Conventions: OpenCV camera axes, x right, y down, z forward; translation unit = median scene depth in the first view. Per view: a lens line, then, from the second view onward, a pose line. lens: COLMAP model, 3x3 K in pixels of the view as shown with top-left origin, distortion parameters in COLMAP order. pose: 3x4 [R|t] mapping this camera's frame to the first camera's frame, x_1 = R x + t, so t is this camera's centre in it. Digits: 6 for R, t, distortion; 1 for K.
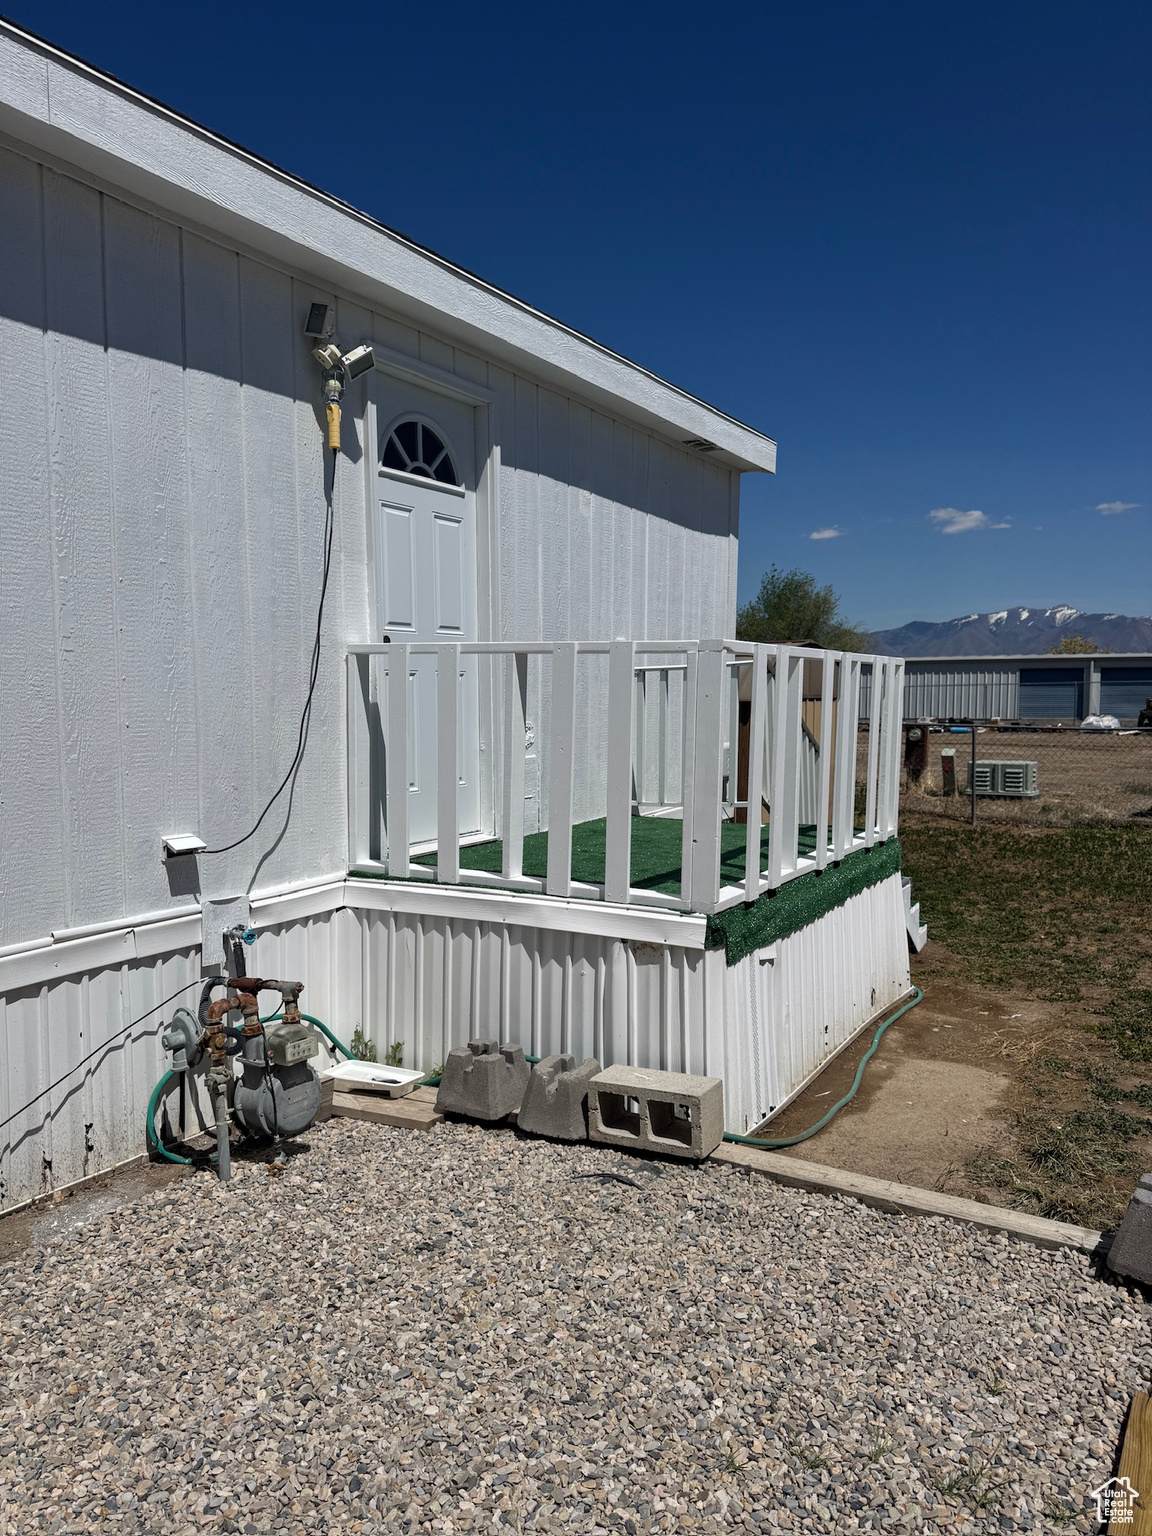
lens RADIAL K [[1073.2, 0, 578.8], [0, 1073.2, 766.1], [0, 0, 1]] dist [-0.028654, 0.002541]
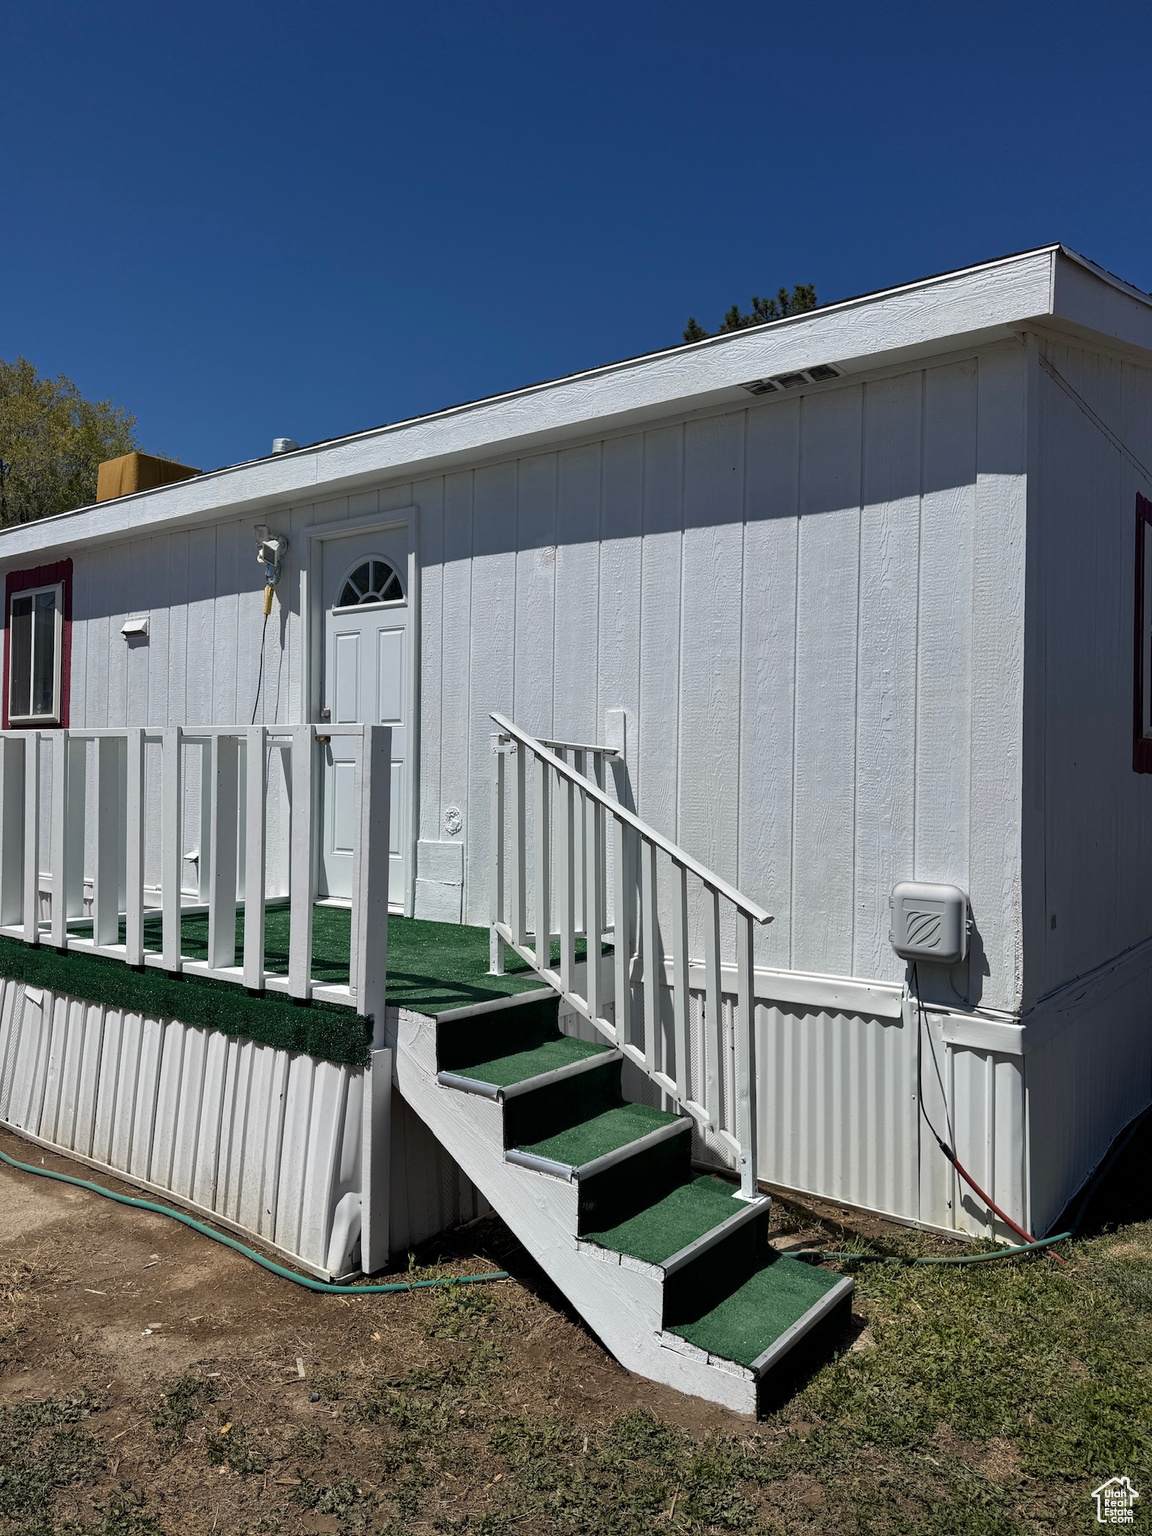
lens RADIAL K [[1073.2, 0, 579.1], [0, 1073.2, 766.9], [0, 0, 1]] dist [-0.028654, 0.002541]
pose [[-0.095311, -0.014980, -0.995335, 1.035849], [-0.079753, 0.996787, -0.007364, -0.093435], [0.992248, 0.078679, -0.096200, 1.355879]]
